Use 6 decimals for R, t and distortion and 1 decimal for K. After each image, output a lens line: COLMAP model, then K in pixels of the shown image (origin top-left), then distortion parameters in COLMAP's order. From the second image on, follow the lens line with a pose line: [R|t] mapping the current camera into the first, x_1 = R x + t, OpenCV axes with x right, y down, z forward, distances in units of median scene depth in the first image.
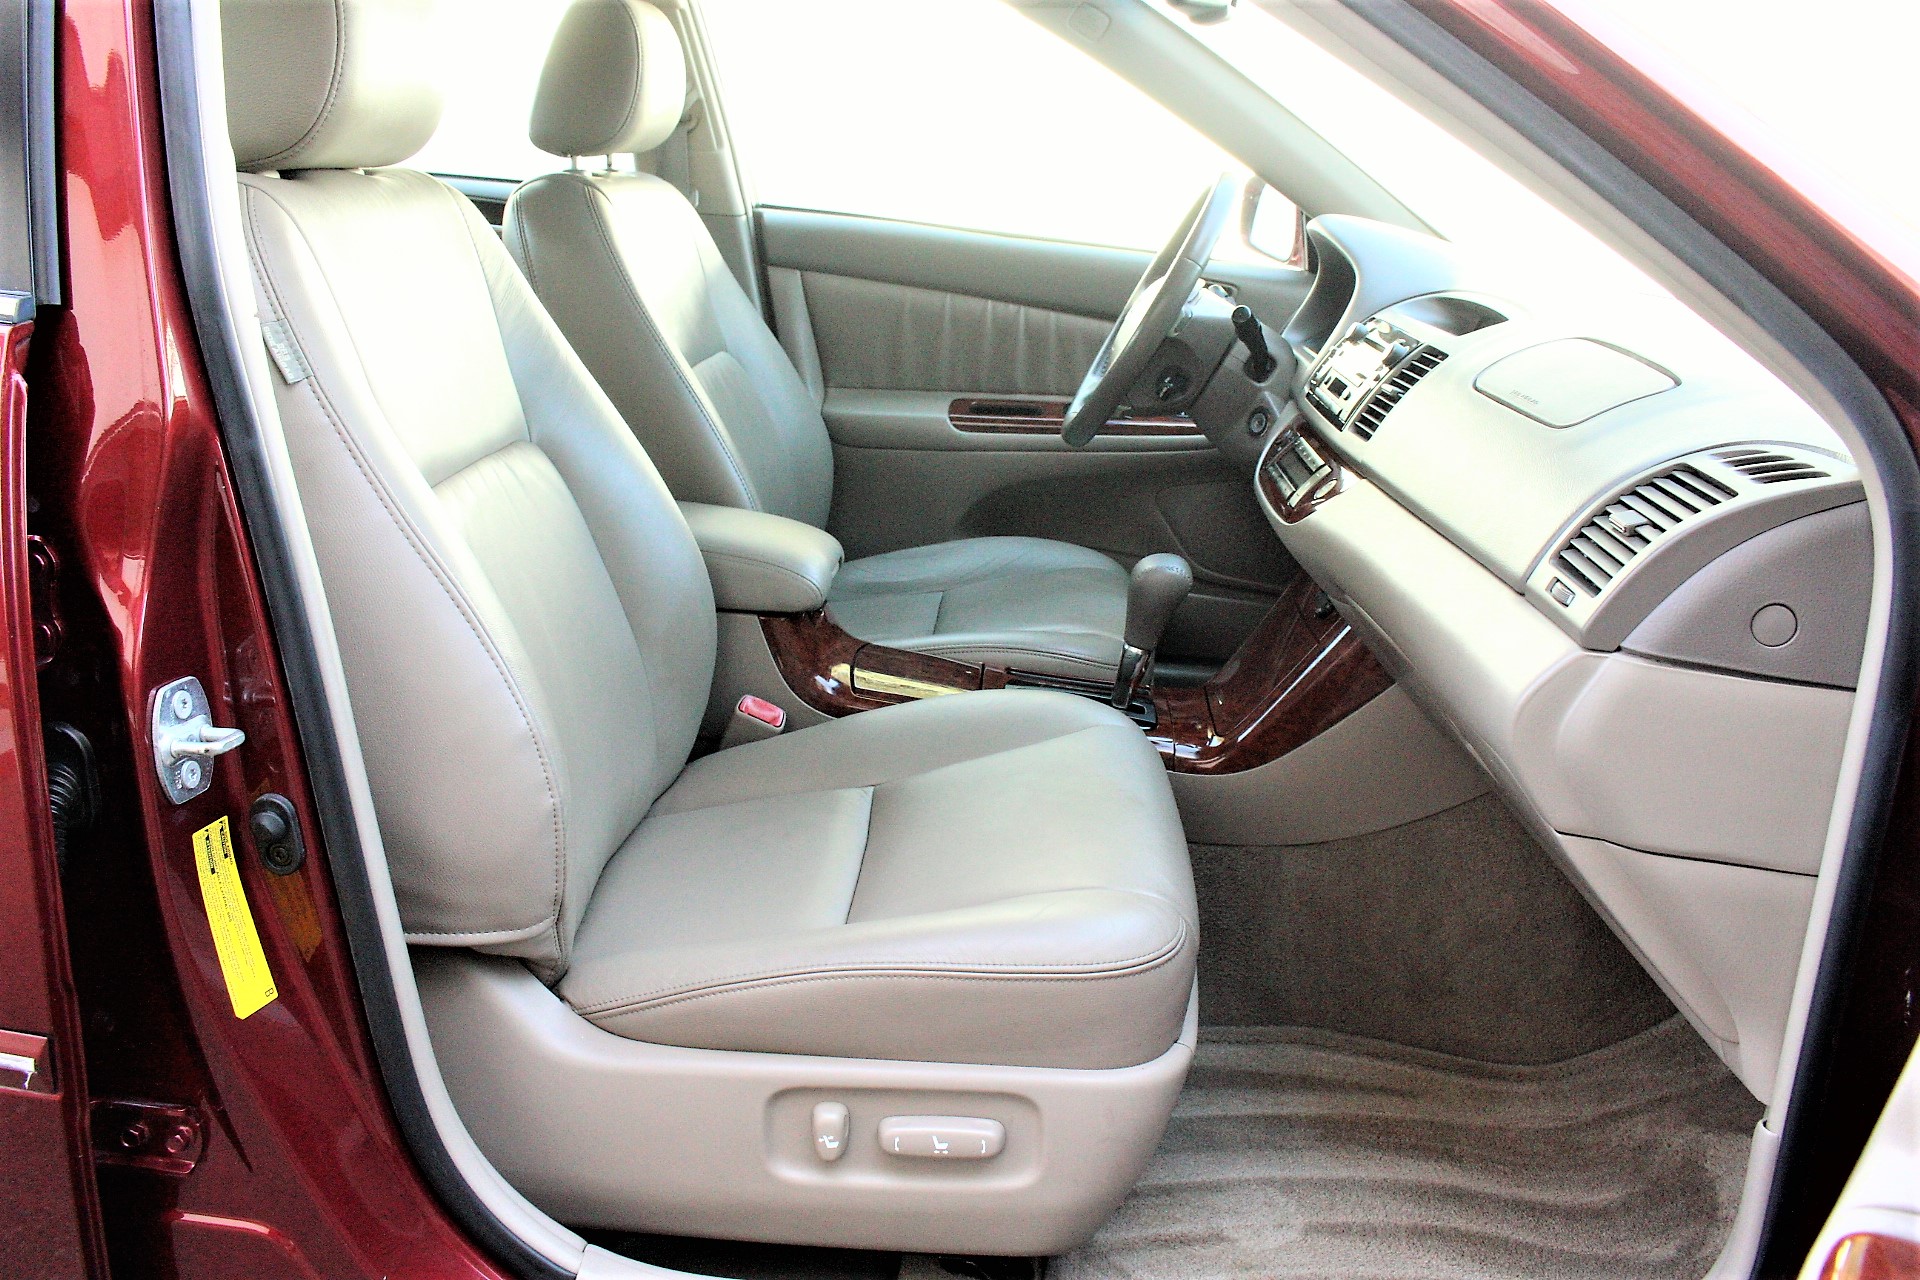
lens RADIAL K [[1591.4, 0, 954.5], [0, 1591.4, 633.0], [0, 0, 1]] dist [-0.156843, 0.103197]
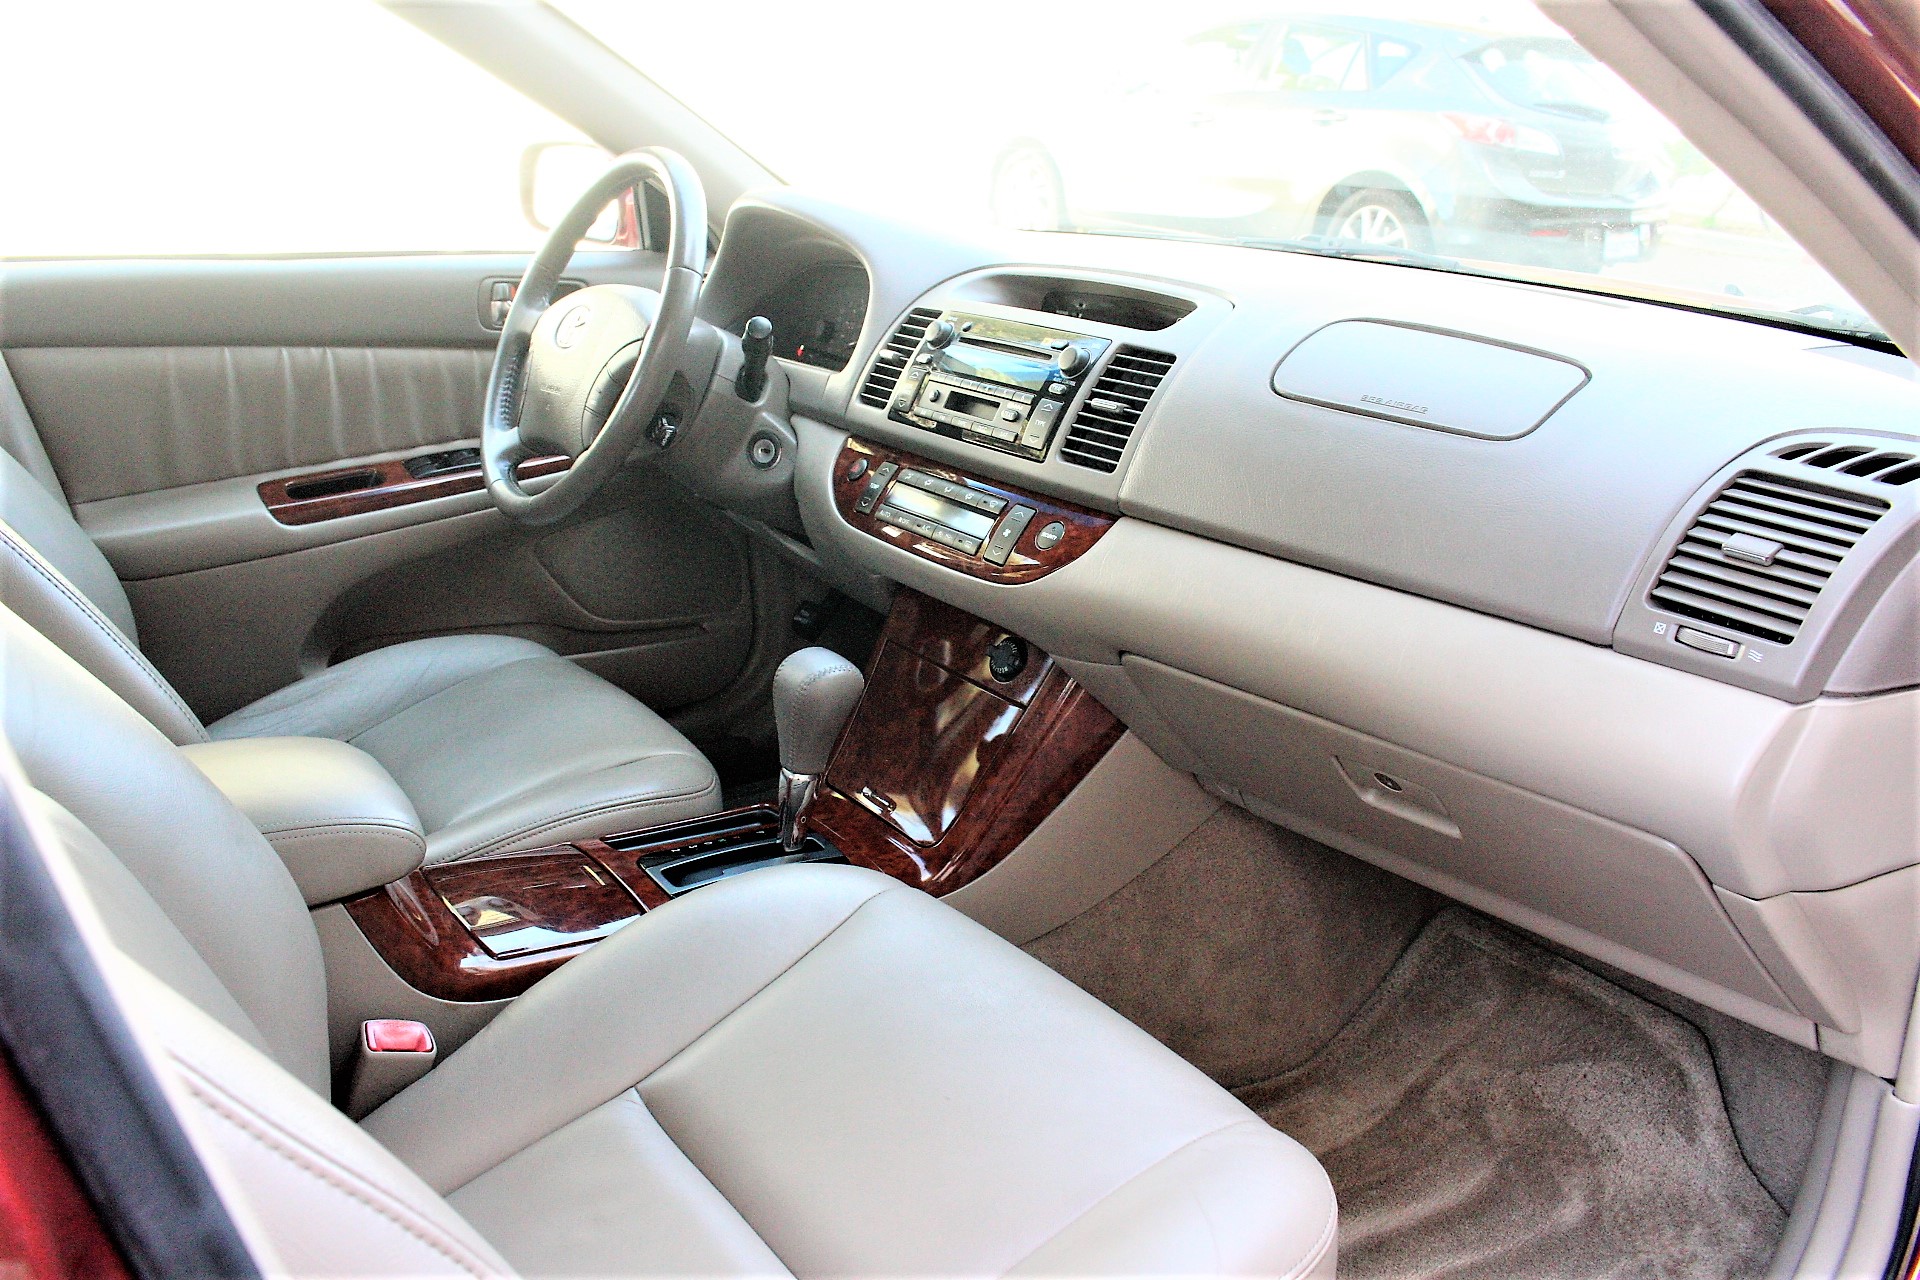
lens RADIAL K [[1590.4, 0, 950.5], [0, 1590.4, 624.7], [0, 0, 1]] dist [-0.165541, 0.150180]
pose [[0.777492, -0.251661, 0.576344, -0.277239], [0.225082, 0.967089, 0.118642, -0.146110], [-0.587234, 0.037481, 0.808549, 0.334695]]
